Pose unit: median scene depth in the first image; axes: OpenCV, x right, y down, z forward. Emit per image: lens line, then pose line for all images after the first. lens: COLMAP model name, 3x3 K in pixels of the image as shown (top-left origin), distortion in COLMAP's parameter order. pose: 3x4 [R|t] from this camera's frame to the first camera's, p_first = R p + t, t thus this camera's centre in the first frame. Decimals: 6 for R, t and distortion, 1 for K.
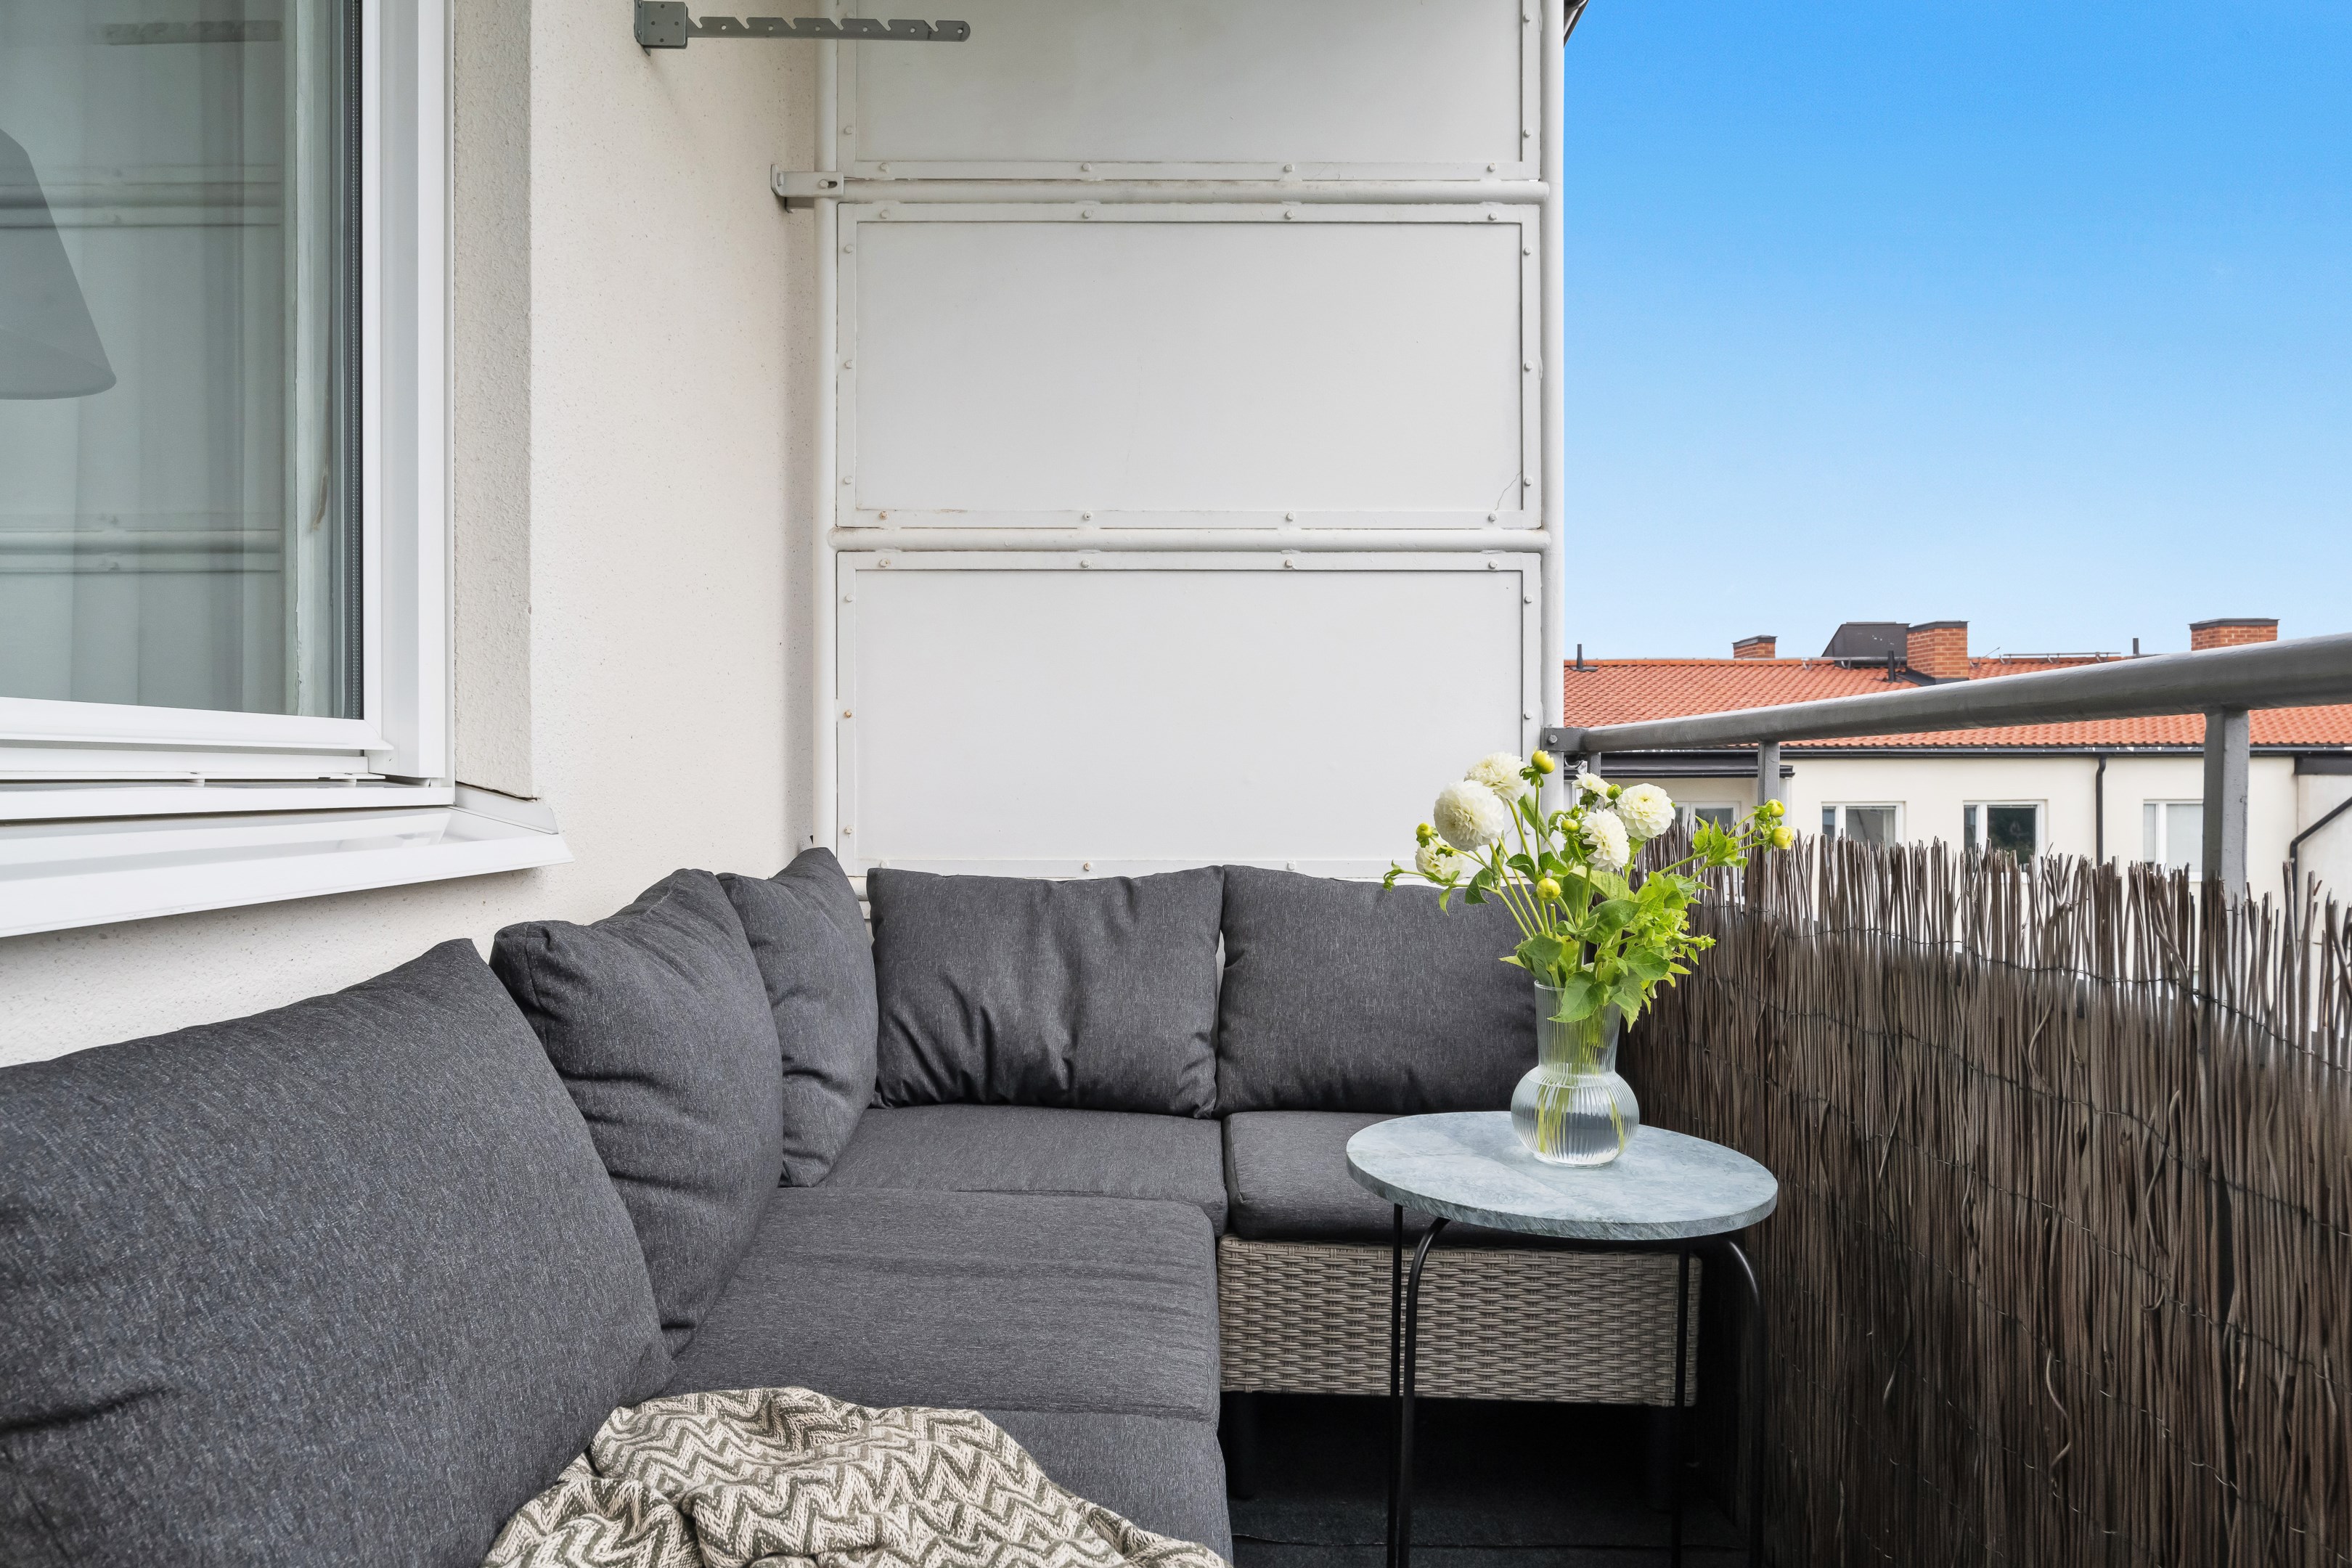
lens RADIAL K [[1524.9, 0, 1176.0], [0, 1524.9, 784.0], [0, 0, 1]] dist [-0.005789, -0.001275]
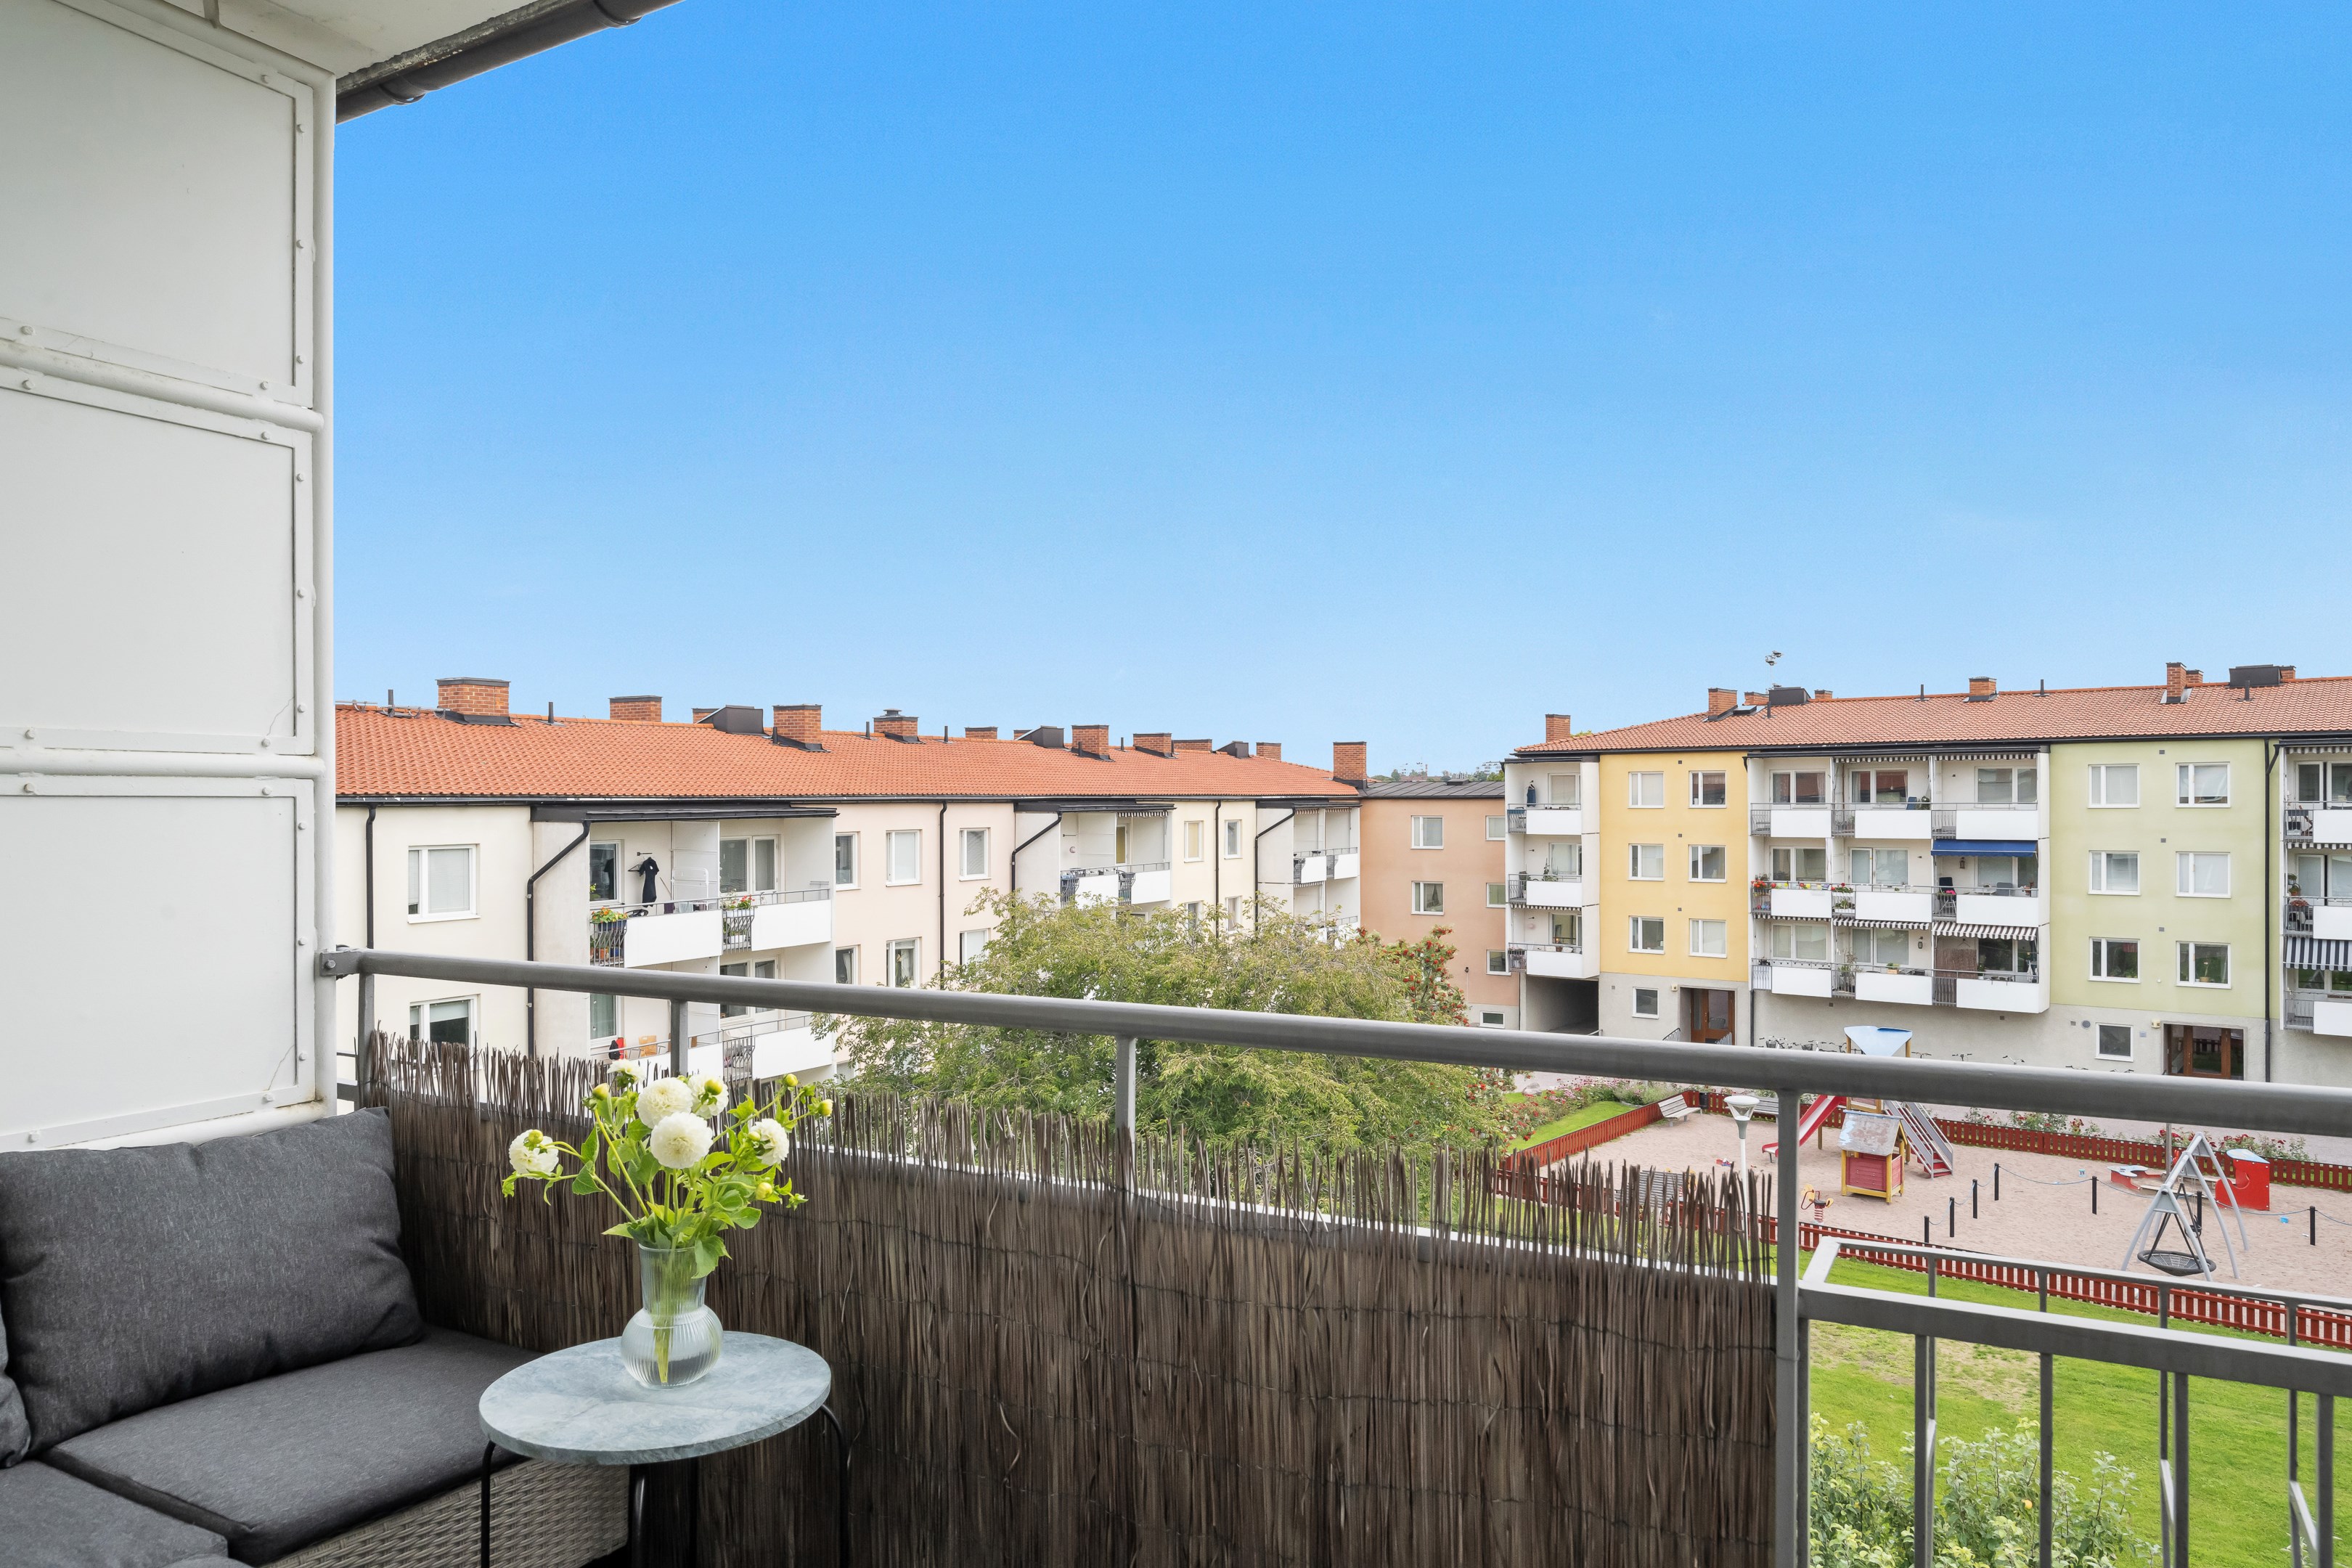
lens RADIAL K [[1586.1, 0, 1176.0], [0, 1586.1, 784.0], [0, 0, 1]] dist [-0.001425, 0.000149]
pose [[0.471558, 0.000045, 0.881835, -0.417708], [0.001163, 0.999999, -0.000673, -0.147203], [-0.881834, 0.001343, 0.471557, 0.001350]]
